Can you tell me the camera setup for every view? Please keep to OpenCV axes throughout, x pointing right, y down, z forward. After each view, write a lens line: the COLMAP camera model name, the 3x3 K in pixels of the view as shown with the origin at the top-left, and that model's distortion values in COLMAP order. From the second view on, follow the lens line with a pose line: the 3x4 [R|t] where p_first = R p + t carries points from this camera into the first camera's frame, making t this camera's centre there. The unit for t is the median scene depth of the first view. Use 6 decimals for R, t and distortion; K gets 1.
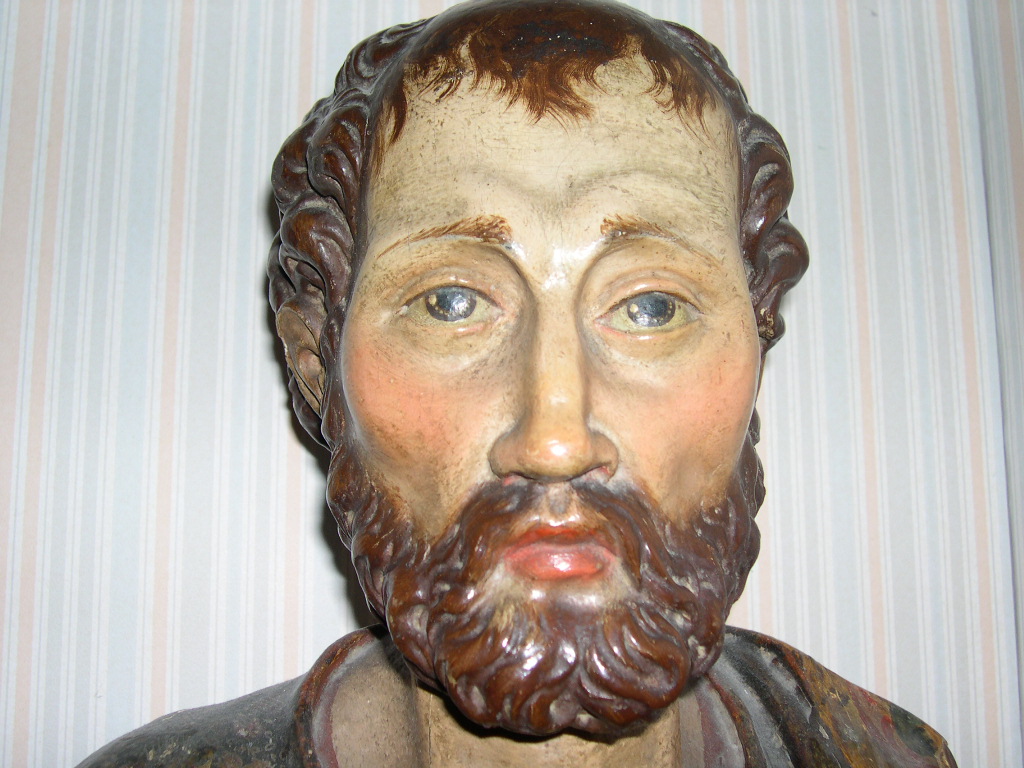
lens RADIAL K [[1306.9, 0, 512.5], [0, 1306.9, 387.0], [0, 0, 1]] dist [-0.152594, 0.000000]
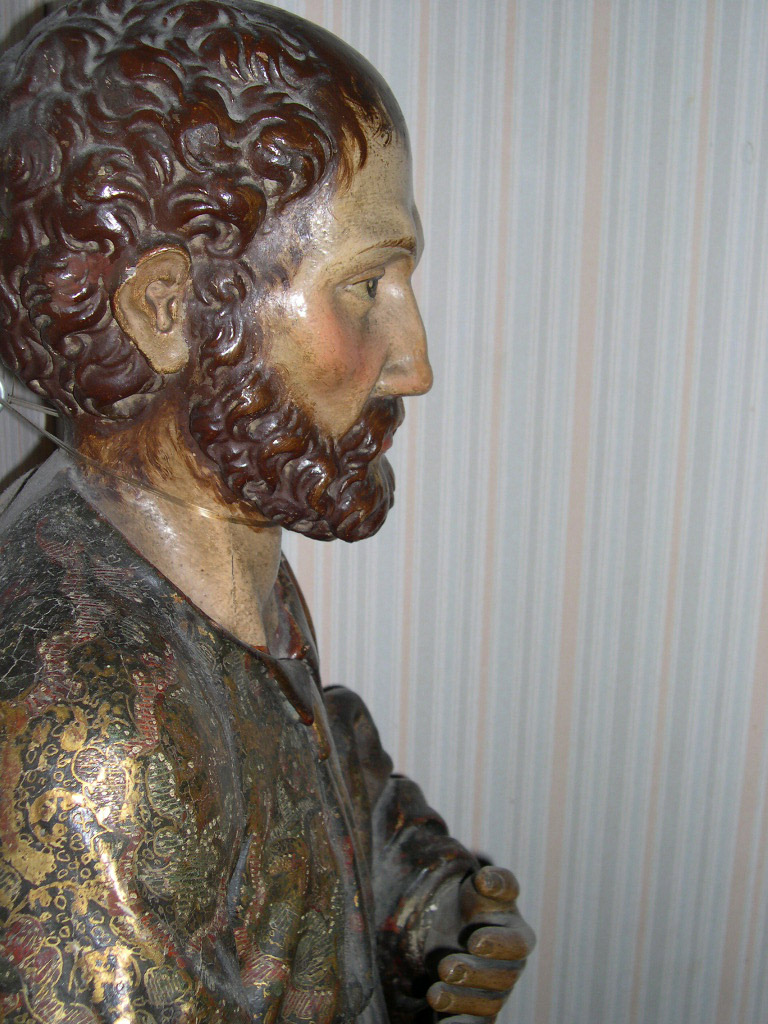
lens RADIAL K [[1306.9, 0, 382.1], [0, 1306.9, 512.4], [0, 0, 1]] dist [-0.152594, 0.000000]
pose [[0.170845, -0.220057, 0.960410, -1.554912], [-0.191762, 0.948675, 0.251480, -0.195932], [-0.966457, -0.227135, 0.119878, 0.740686]]
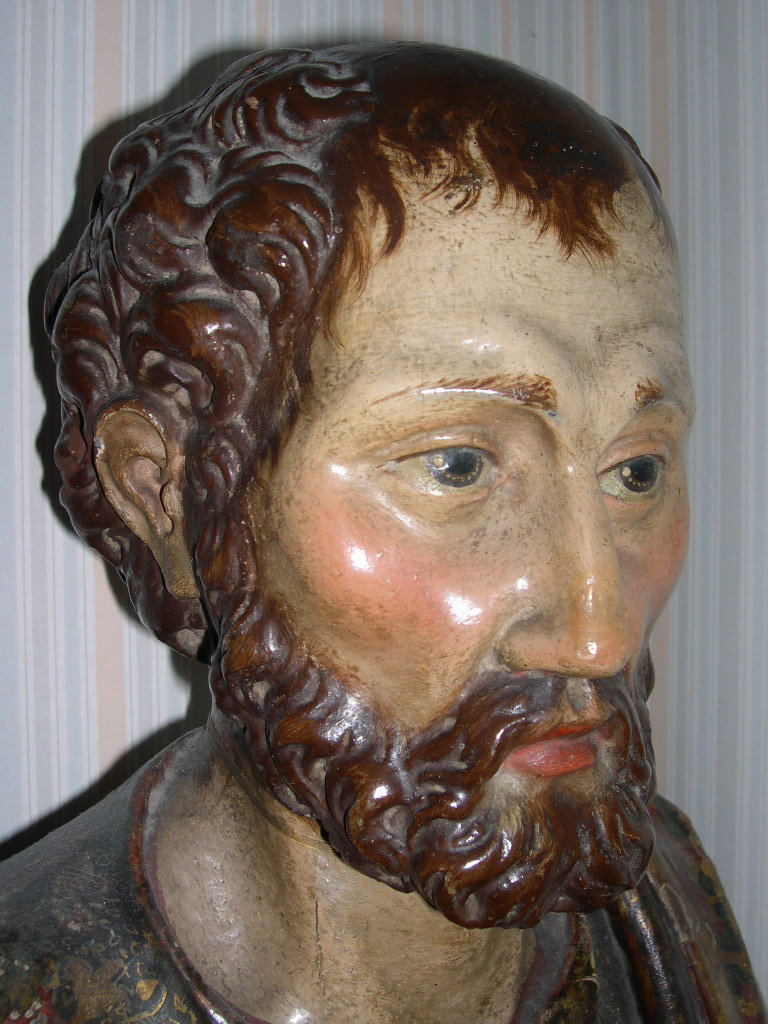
lens RADIAL K [[1306.9, 0, 389.1], [0, 1306.9, 509.7], [0, 0, 1]] dist [-0.152594, 0.000000]
pose [[0.877025, -0.009708, 0.480347, -0.488145], [-0.083632, 0.981447, 0.172532, -0.176446], [-0.473110, -0.191487, 0.859942, 0.286663]]
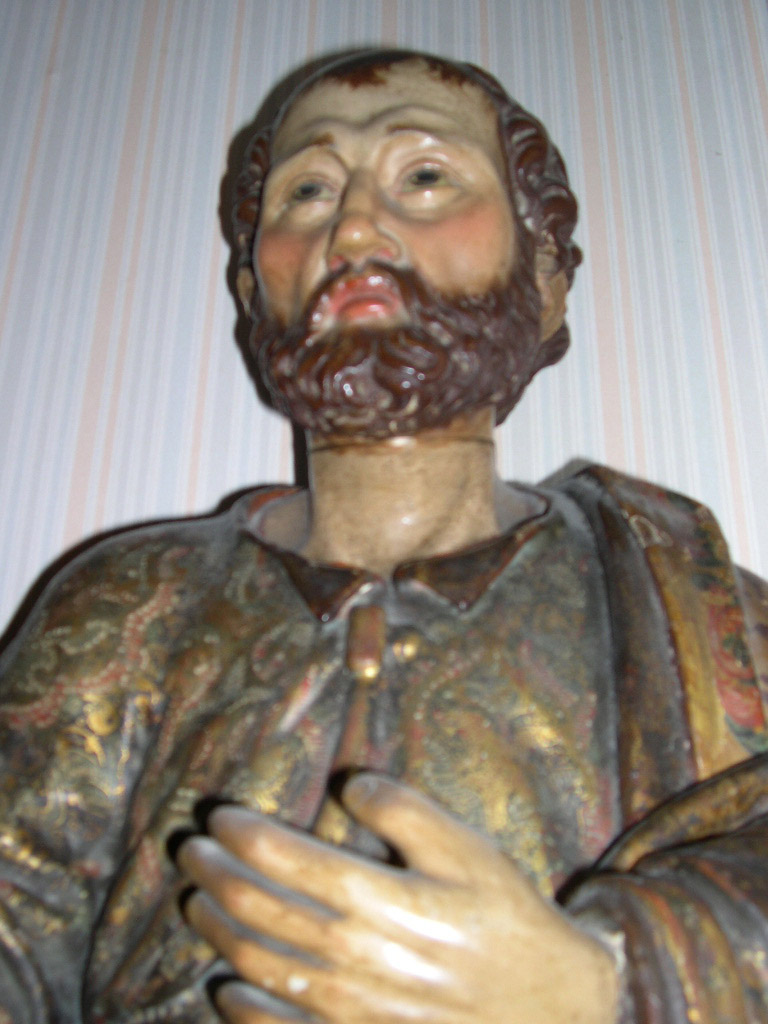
lens RADIAL K [[1306.9, 0, 381.4], [0, 1306.9, 512.9], [0, 0, 1]] dist [-0.152594, 0.000000]
pose [[0.968267, -0.093646, -0.231708, 0.387770], [0.020718, 0.954029, -0.298996, 0.820782], [0.249056, 0.284707, 0.925696, -0.394320]]
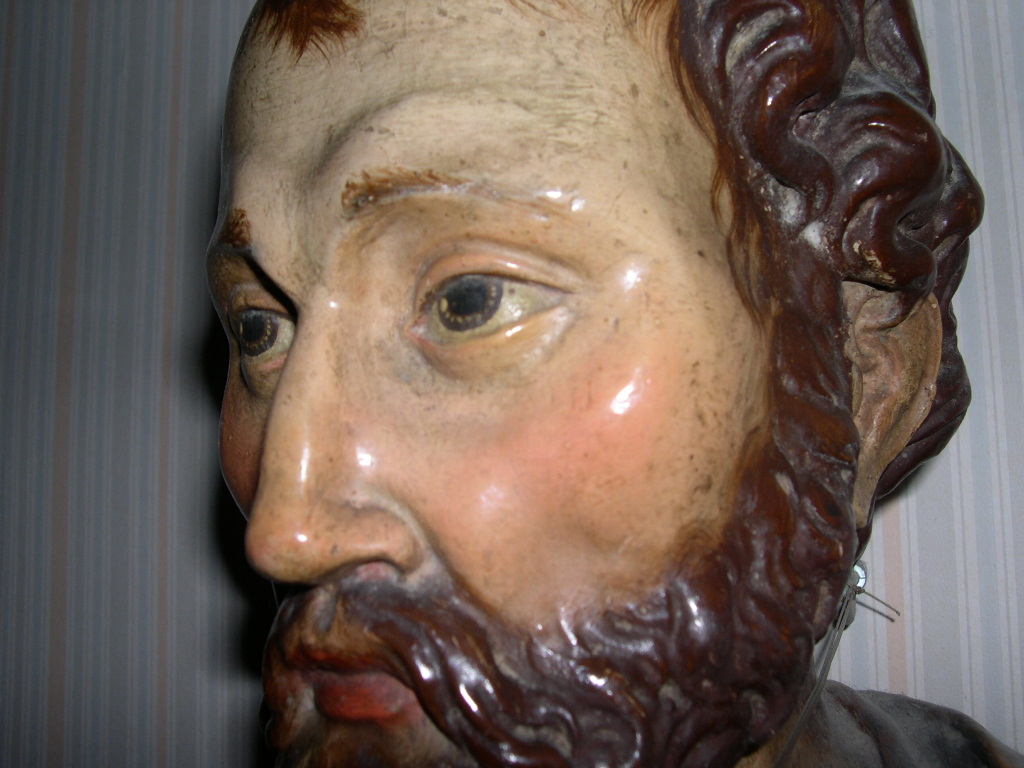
lens RADIAL K [[1169.3, 0, 514.7], [0, 1169.3, 382.1], [0, 0, 1]] dist [-0.171007, 0.000000]
pose [[0.794003, -0.090128, -0.601196, 0.459353], [0.121674, 0.992499, 0.011906, -0.025222], [0.595613, -0.082603, 0.799013, 0.553977]]
